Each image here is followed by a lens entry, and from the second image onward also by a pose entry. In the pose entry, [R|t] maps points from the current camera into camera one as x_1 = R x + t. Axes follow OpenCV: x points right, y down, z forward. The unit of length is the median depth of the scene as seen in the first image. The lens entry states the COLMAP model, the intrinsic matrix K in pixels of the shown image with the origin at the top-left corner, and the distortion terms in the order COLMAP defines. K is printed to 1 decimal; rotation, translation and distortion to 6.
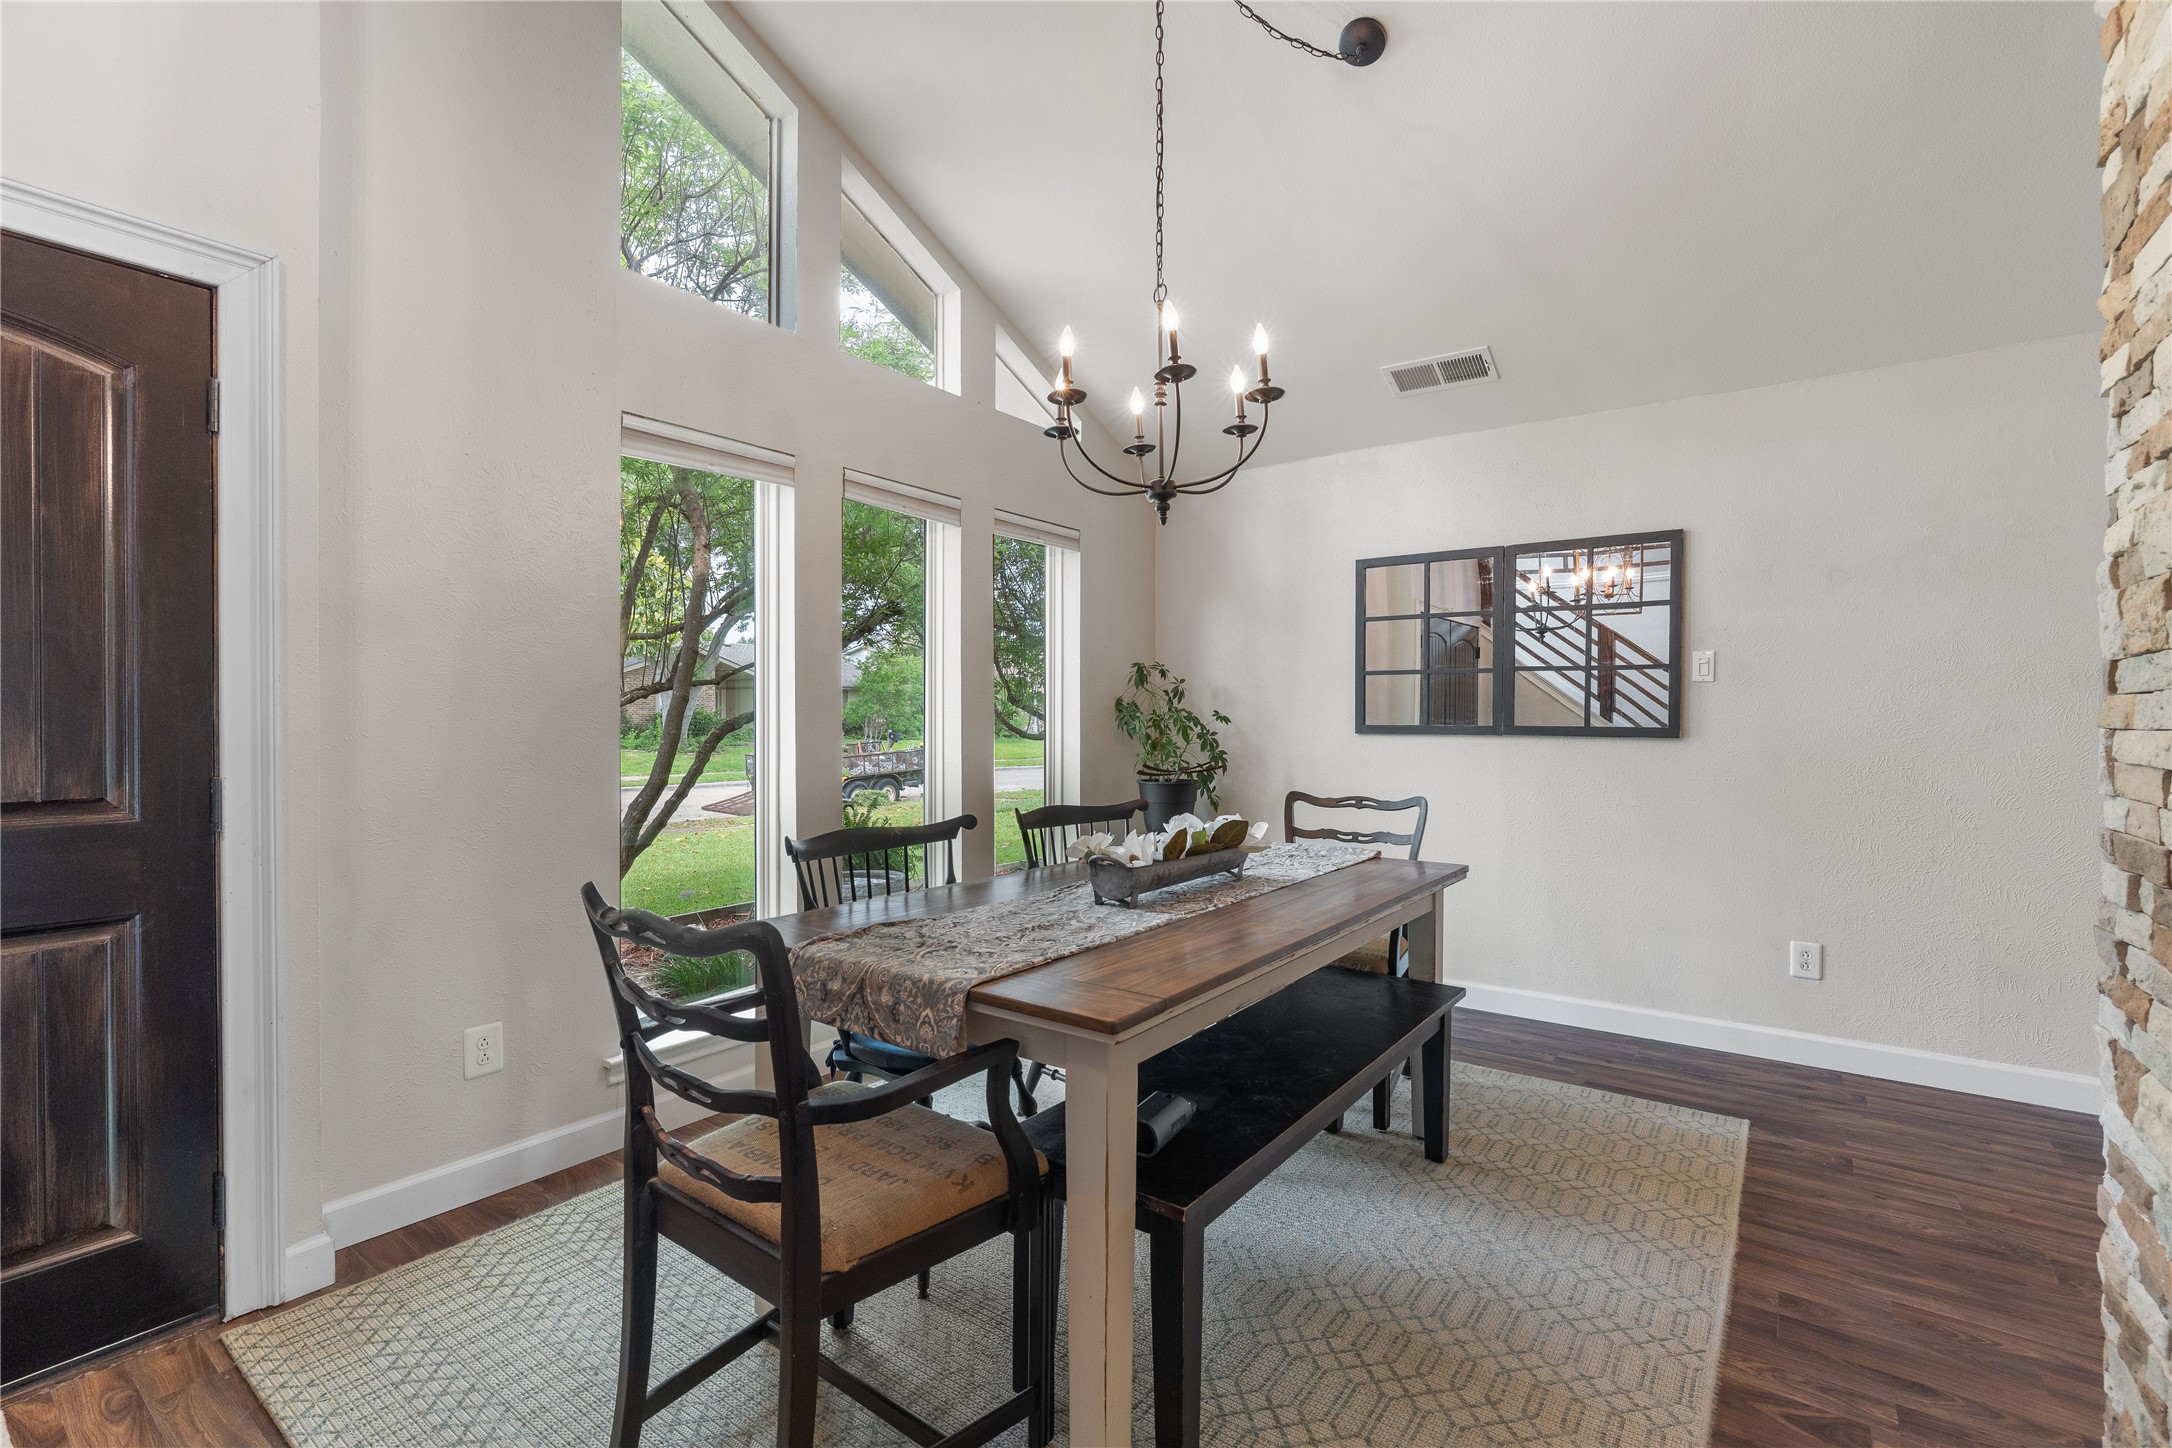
lens RADIAL K [[961.8, 0, 1087.2], [0, 961.8, 725.5], [0, 0, 1]] dist [-0.005333, 0.000594]
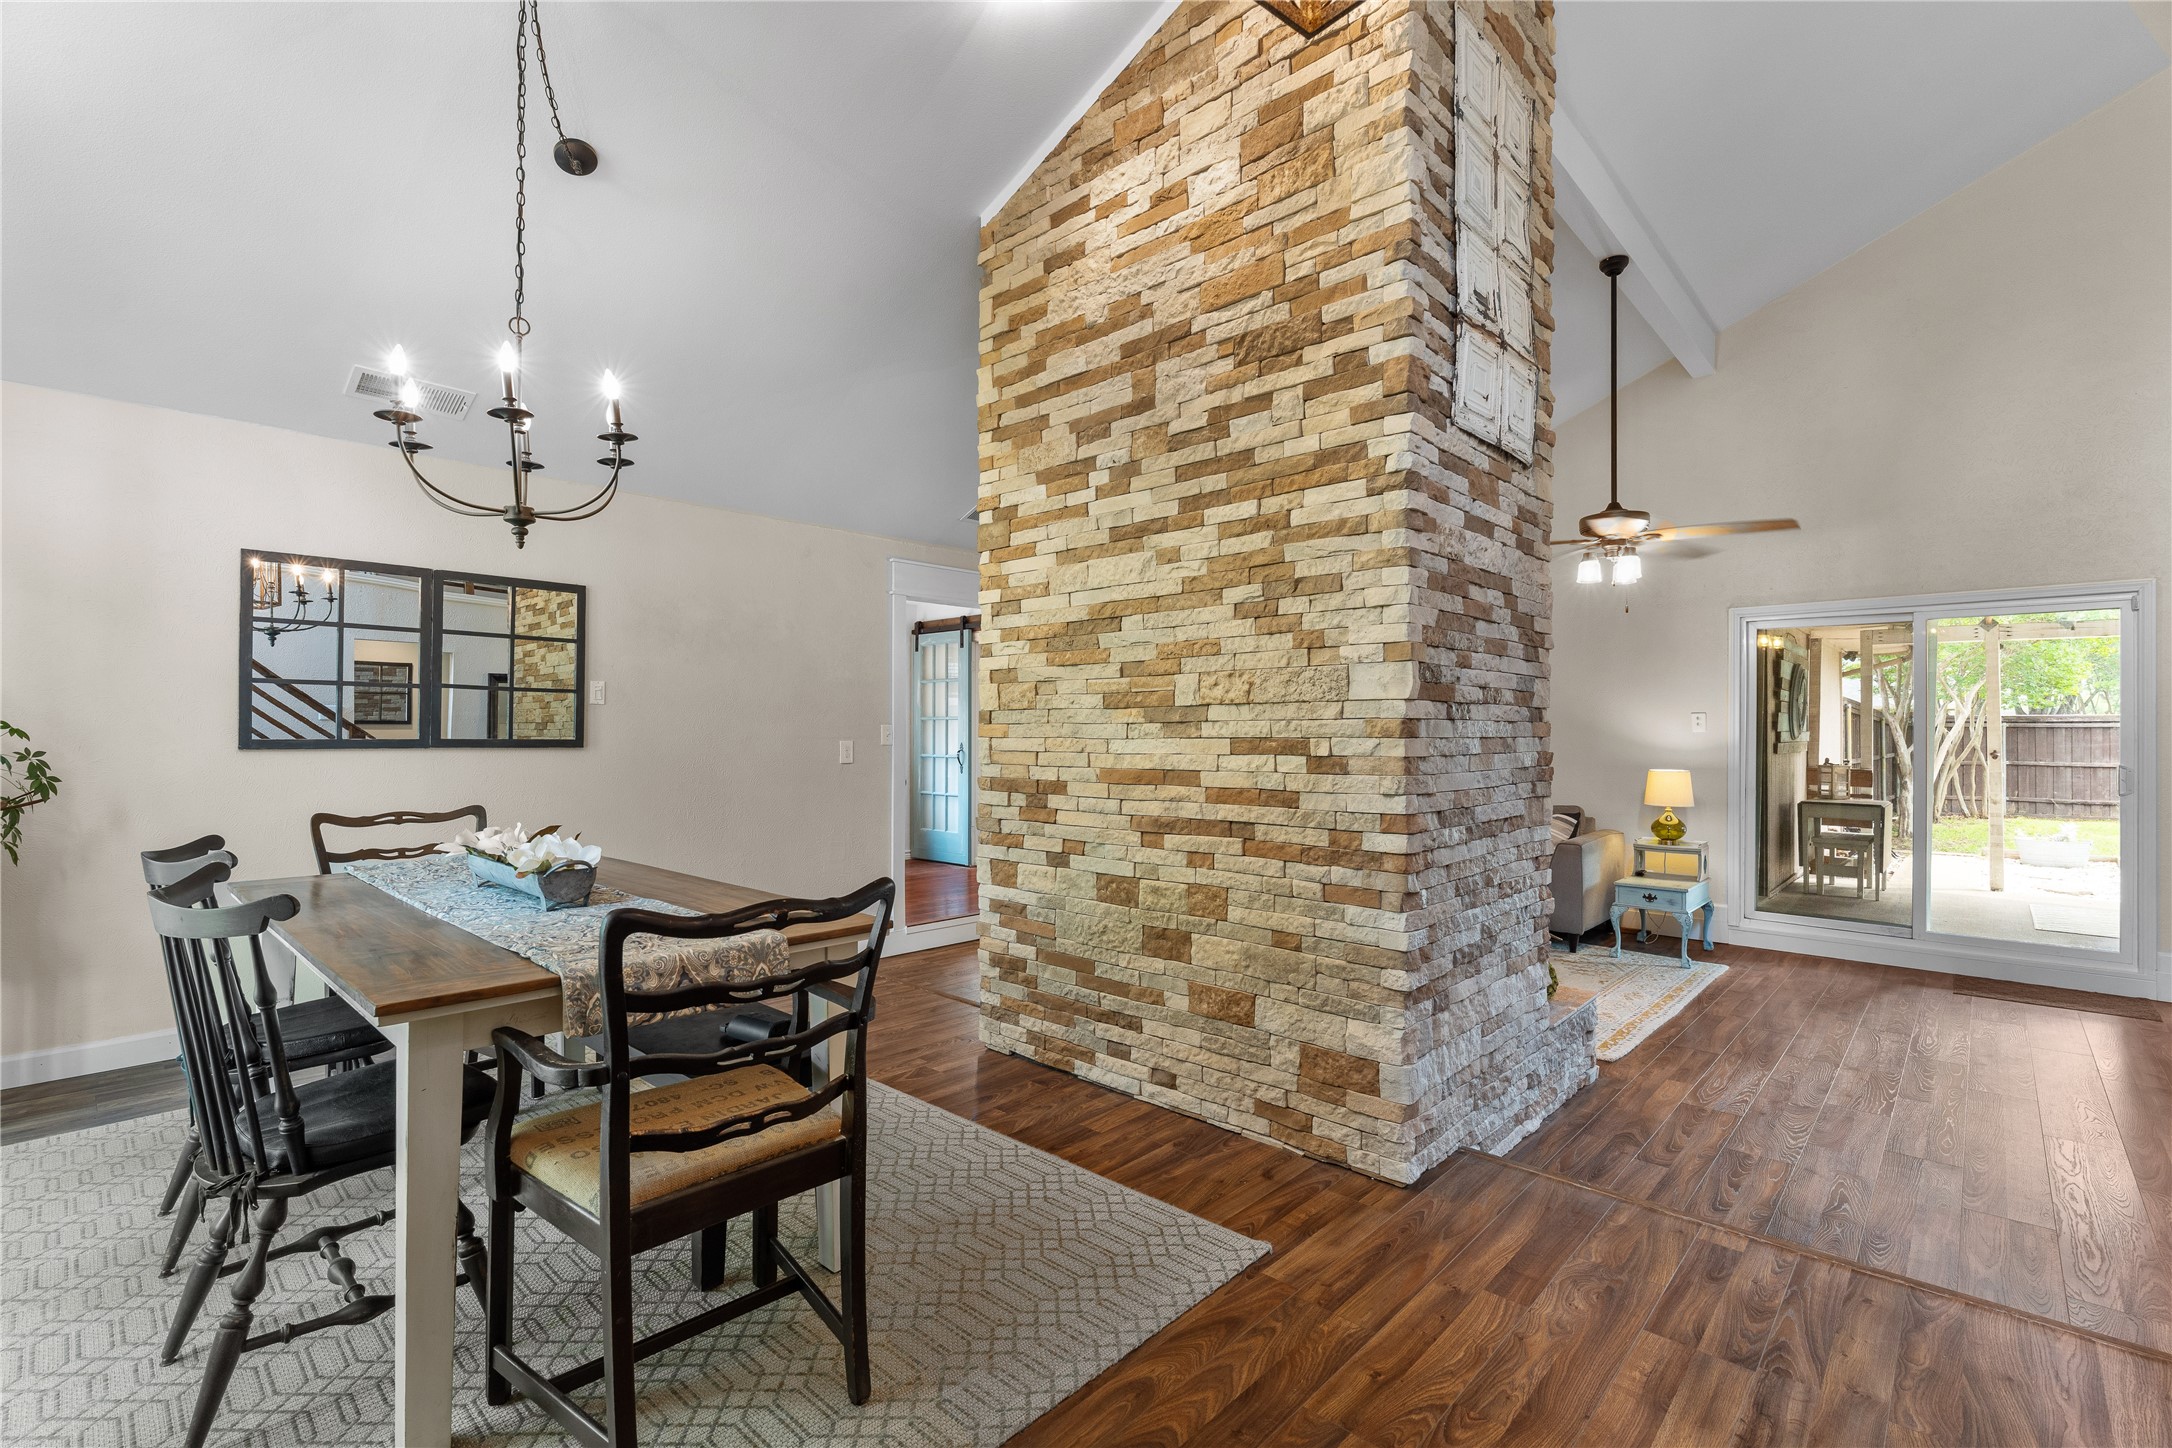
lens RADIAL K [[961.8, 0, 1087.2], [0, 961.8, 725.5], [0, 0, 1]] dist [-0.005333, 0.000594]
pose [[0.115011, 0.005084, 0.993351, -1.079019], [0.006632, 0.999961, -0.005886, -0.007622], [-0.993342, 0.007265, 0.114973, 0.330292]]
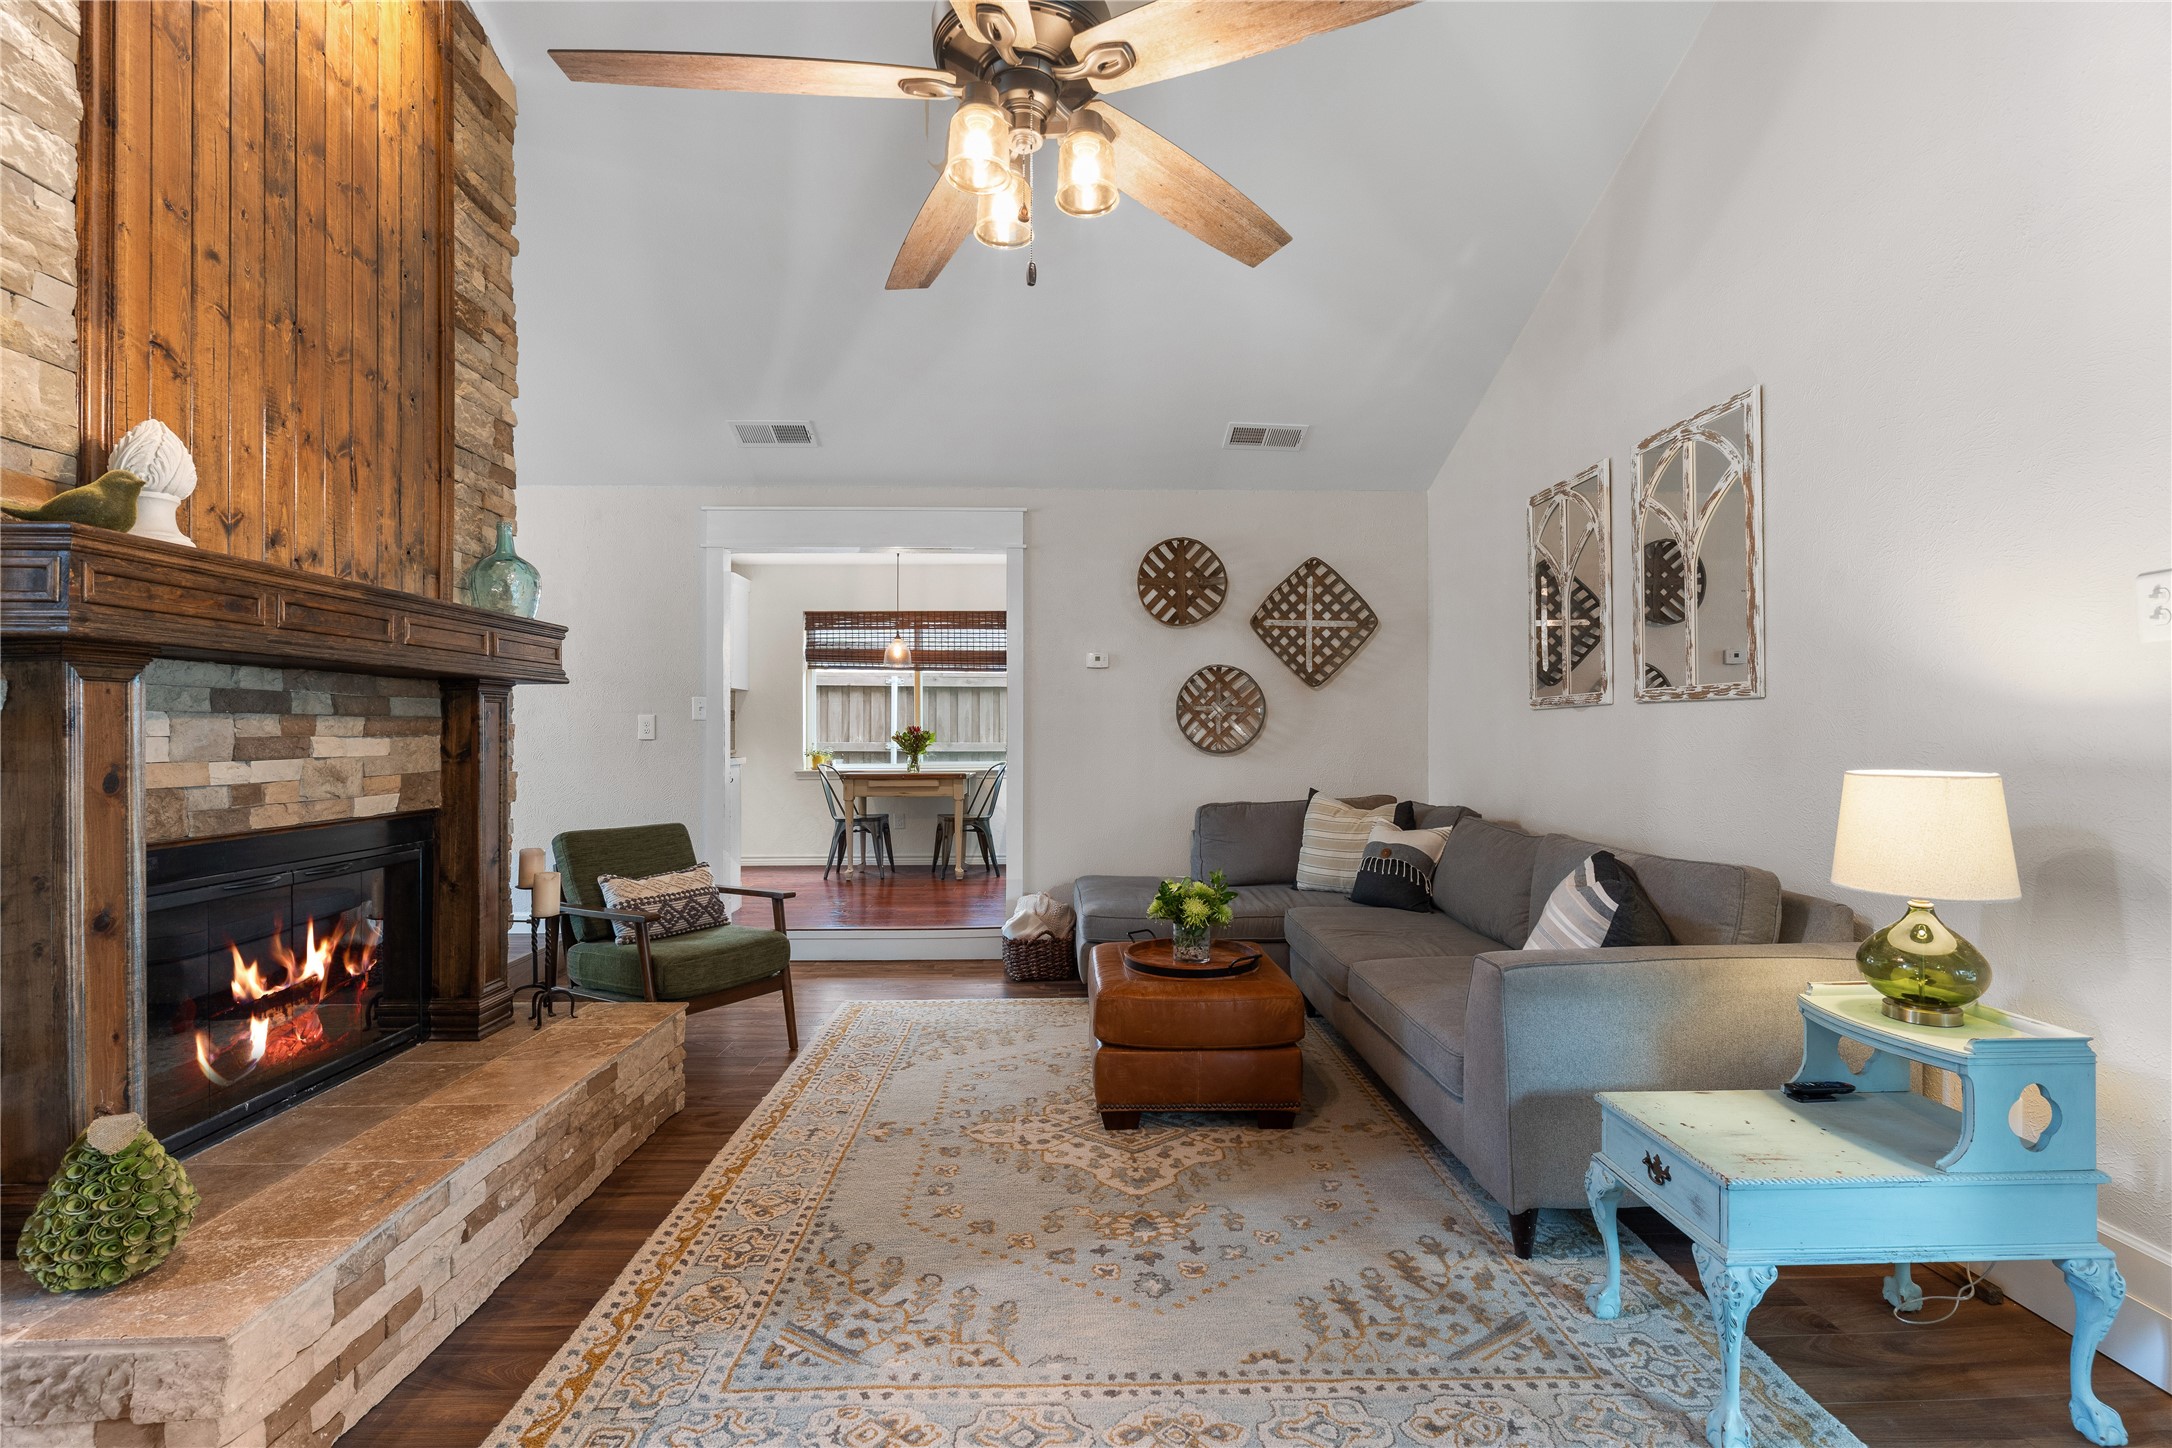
lens RADIAL K [[971.3, 0, 1094.6], [0, 971.3, 725.5], [0, 0, 1]] dist [-0.010273, 0.005116]
pose [[0.787151, -0.000081, 0.616760, 1.077297], [0.009846, 0.999874, -0.012436, 0.095002], [-0.616682, 0.015862, 0.787053, -1.477735]]
